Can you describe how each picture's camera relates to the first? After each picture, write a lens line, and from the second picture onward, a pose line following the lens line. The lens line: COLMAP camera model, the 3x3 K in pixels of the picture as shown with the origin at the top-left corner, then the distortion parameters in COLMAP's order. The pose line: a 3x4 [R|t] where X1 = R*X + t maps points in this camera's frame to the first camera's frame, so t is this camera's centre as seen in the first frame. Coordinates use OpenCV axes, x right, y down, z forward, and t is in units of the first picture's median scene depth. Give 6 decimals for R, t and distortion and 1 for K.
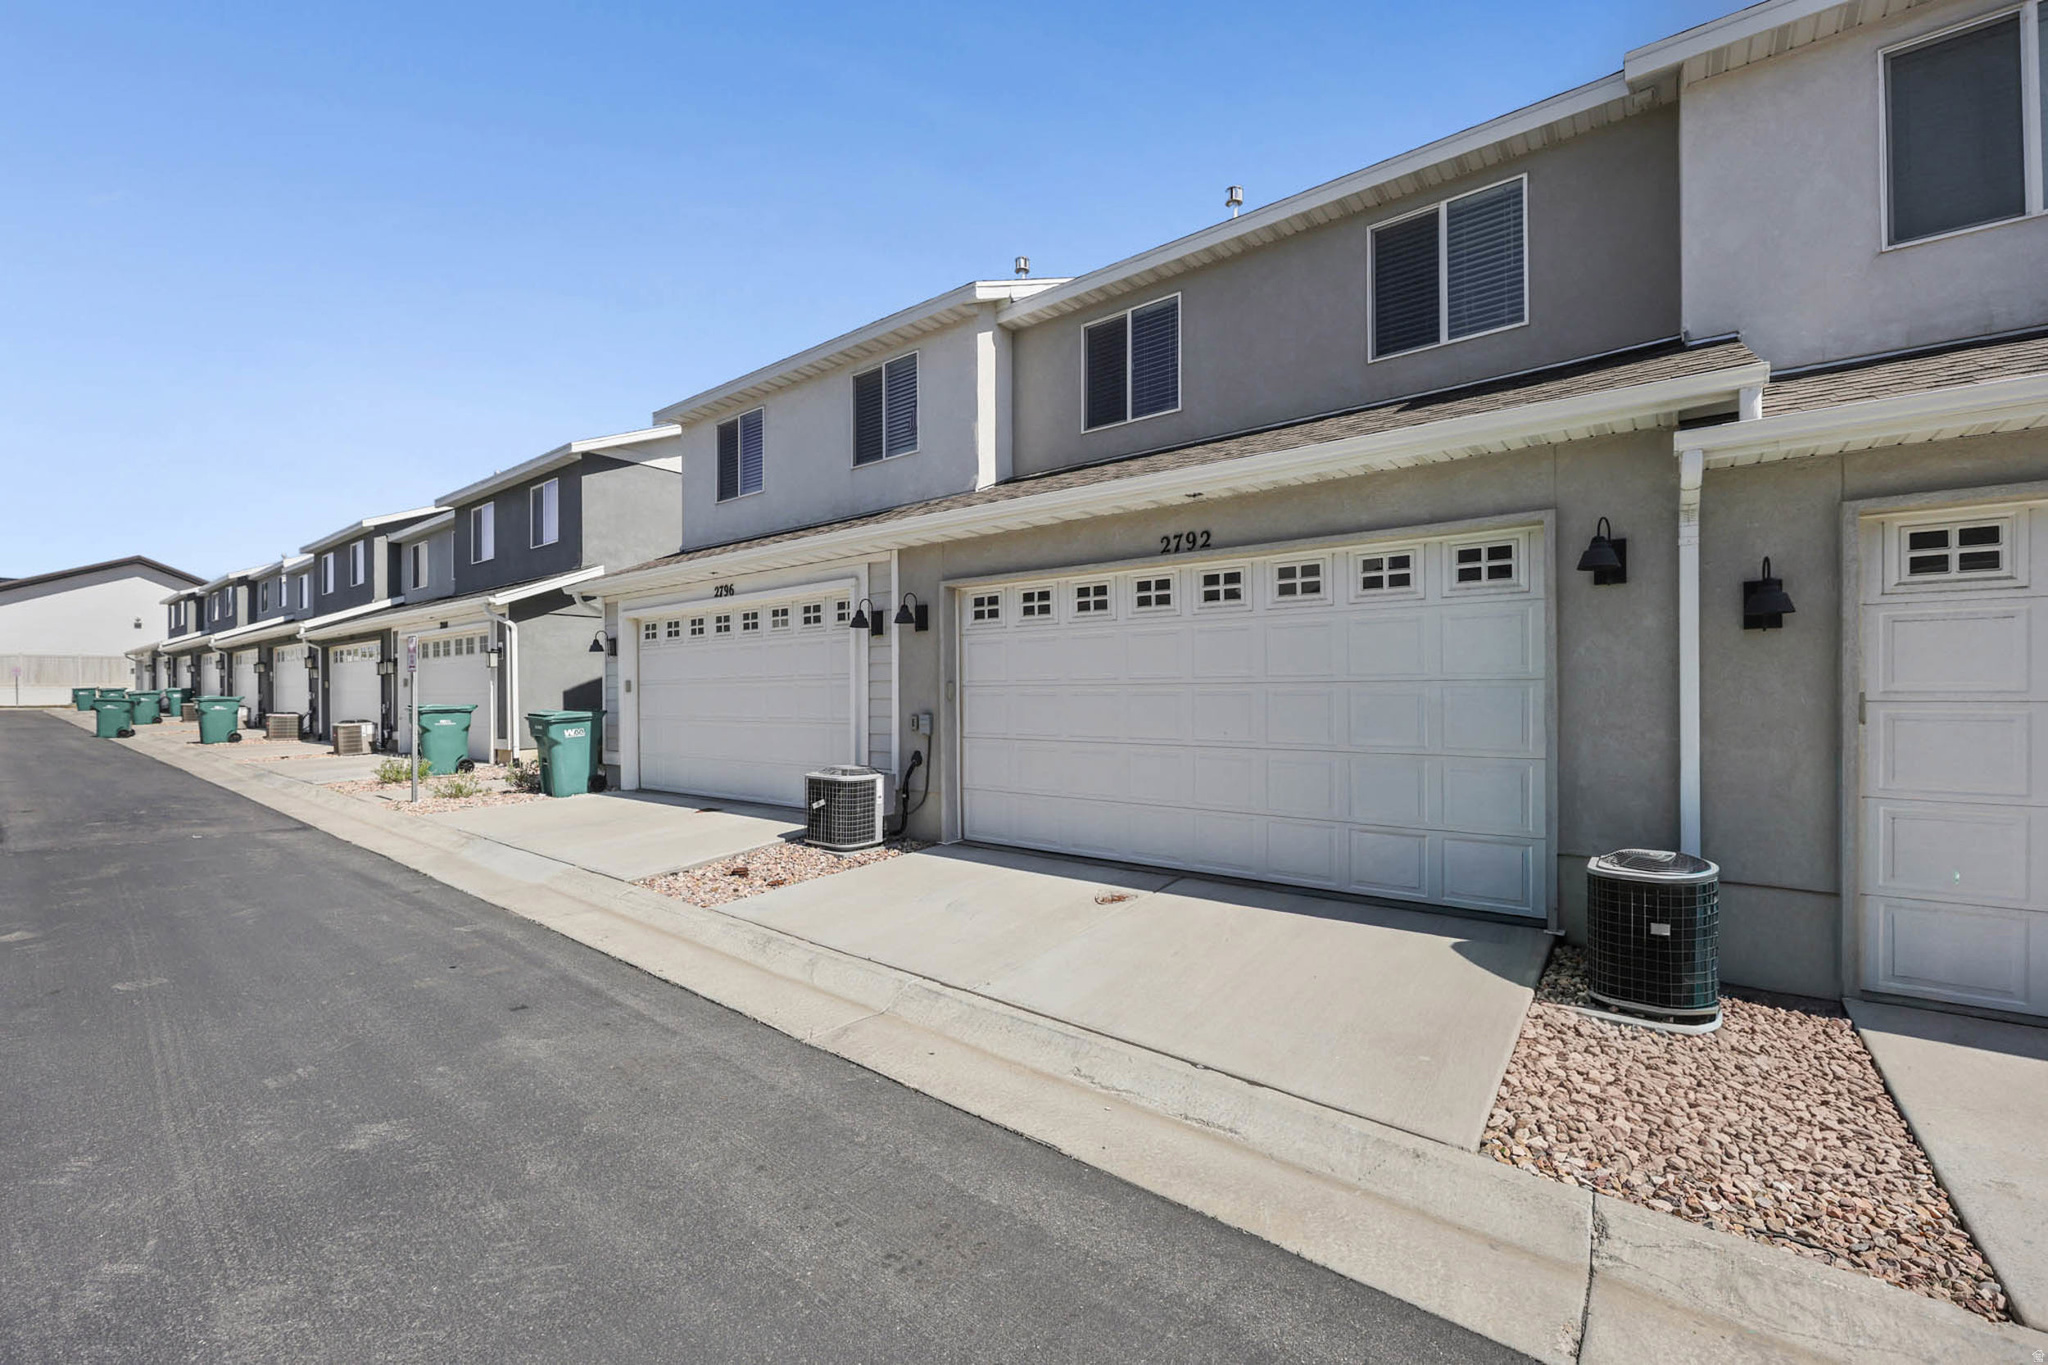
lens RADIAL K [[858.4, 0, 1045.3], [0, 858.4, 696.0], [0, 0, 1]] dist [0.001366, -0.000857]
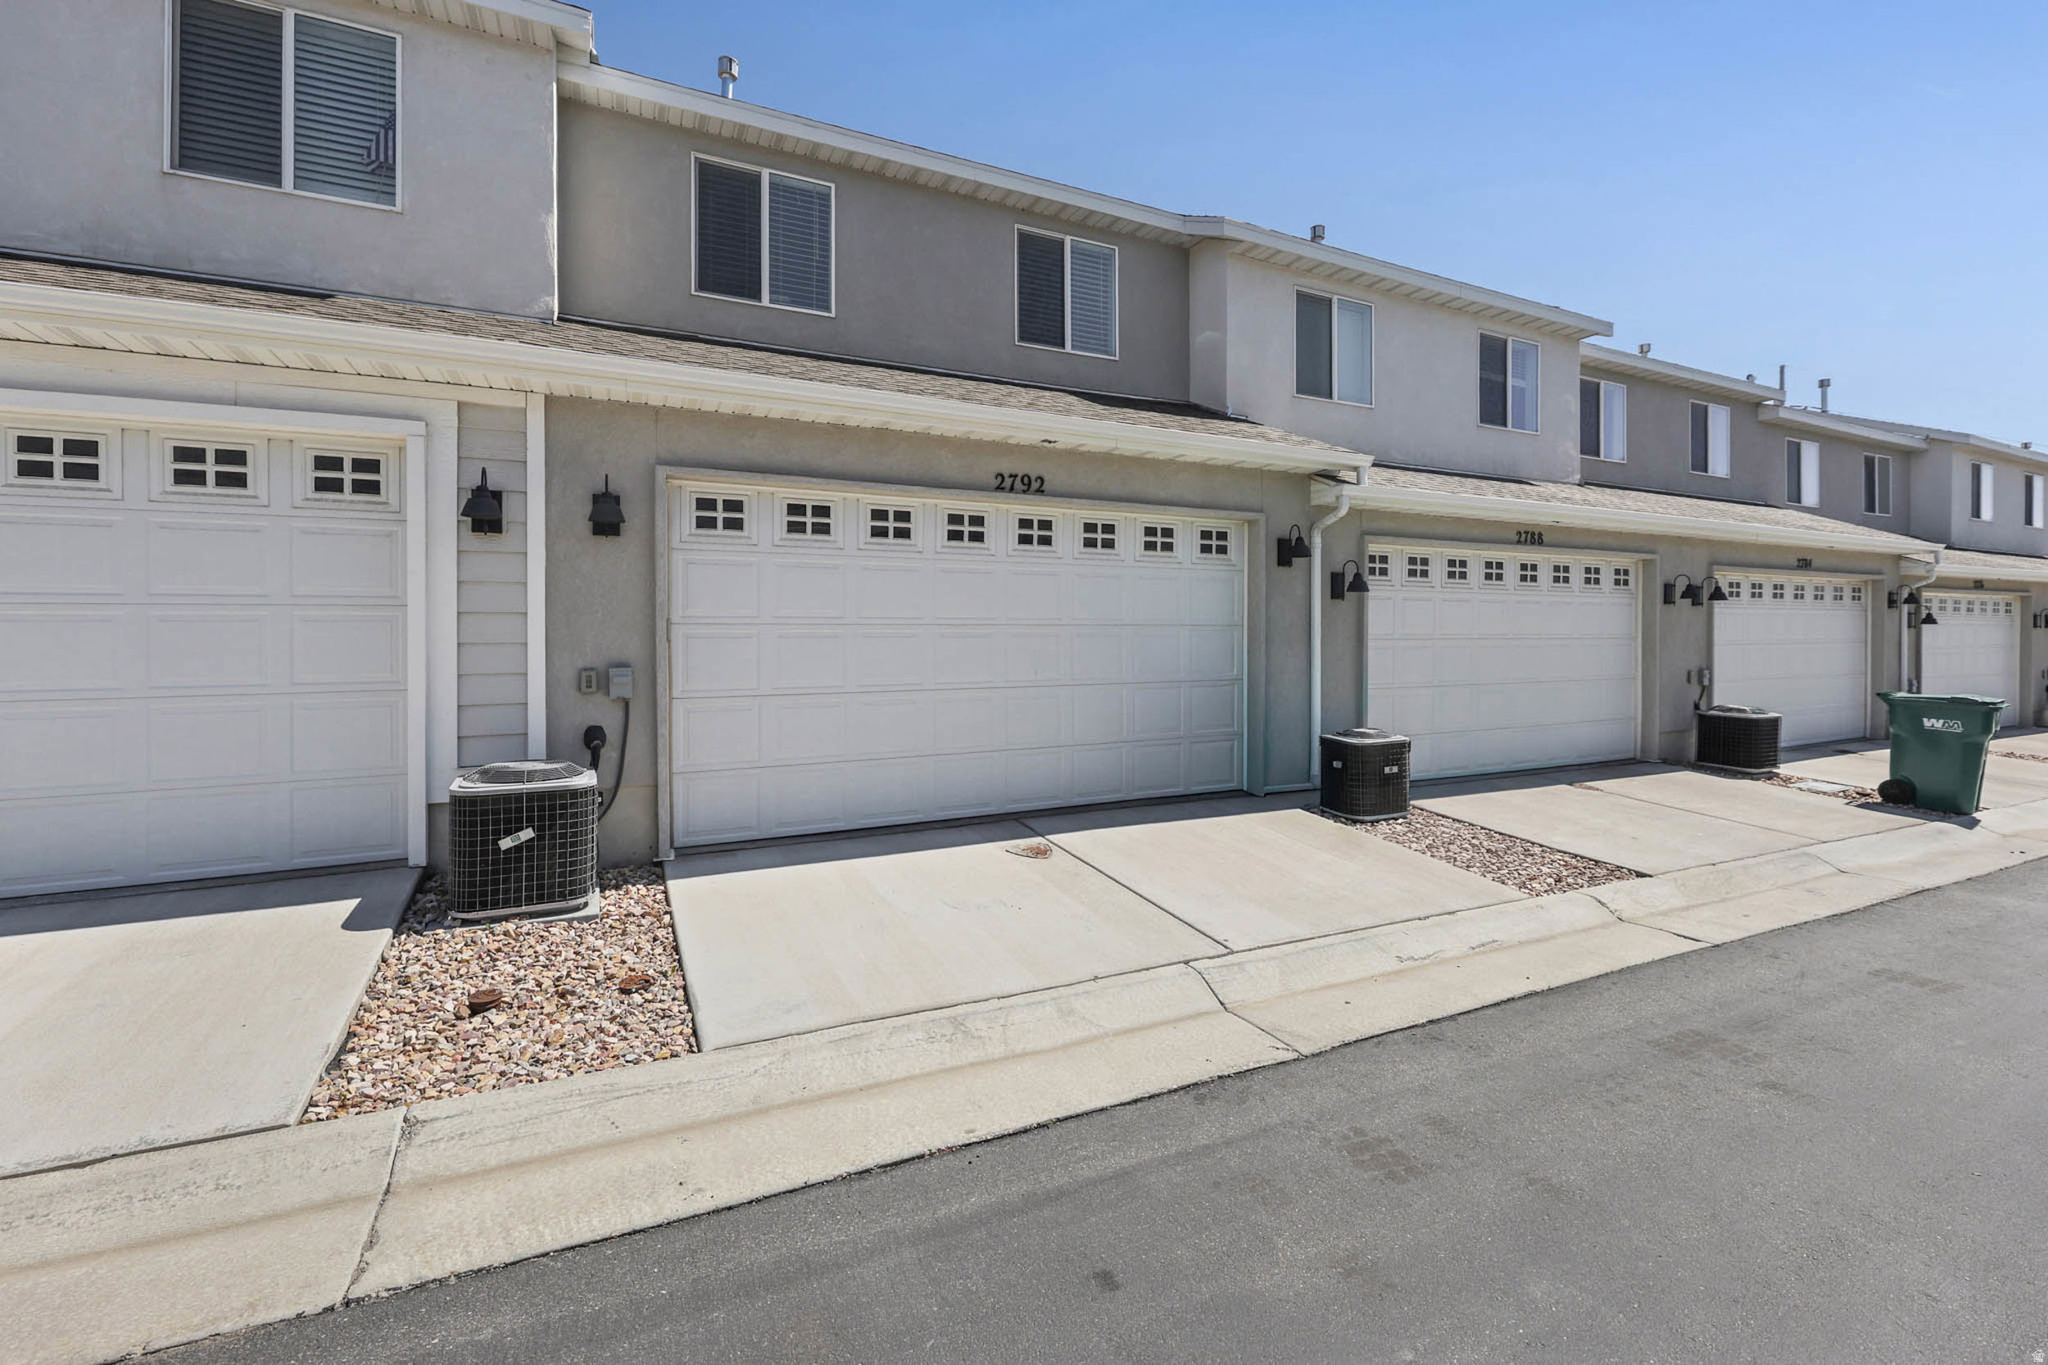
lens RADIAL K [[850.5, 0, 1028.6], [0, 850.5, 640.0], [0, 0, 1]] dist [-0.000792, -0.002927]
pose [[0.430401, -0.002122, 0.902635, -0.685913], [0.003442, 0.999994, 0.000709, 0.001795], [-0.902631, 0.002802, 0.430405, 0.539405]]
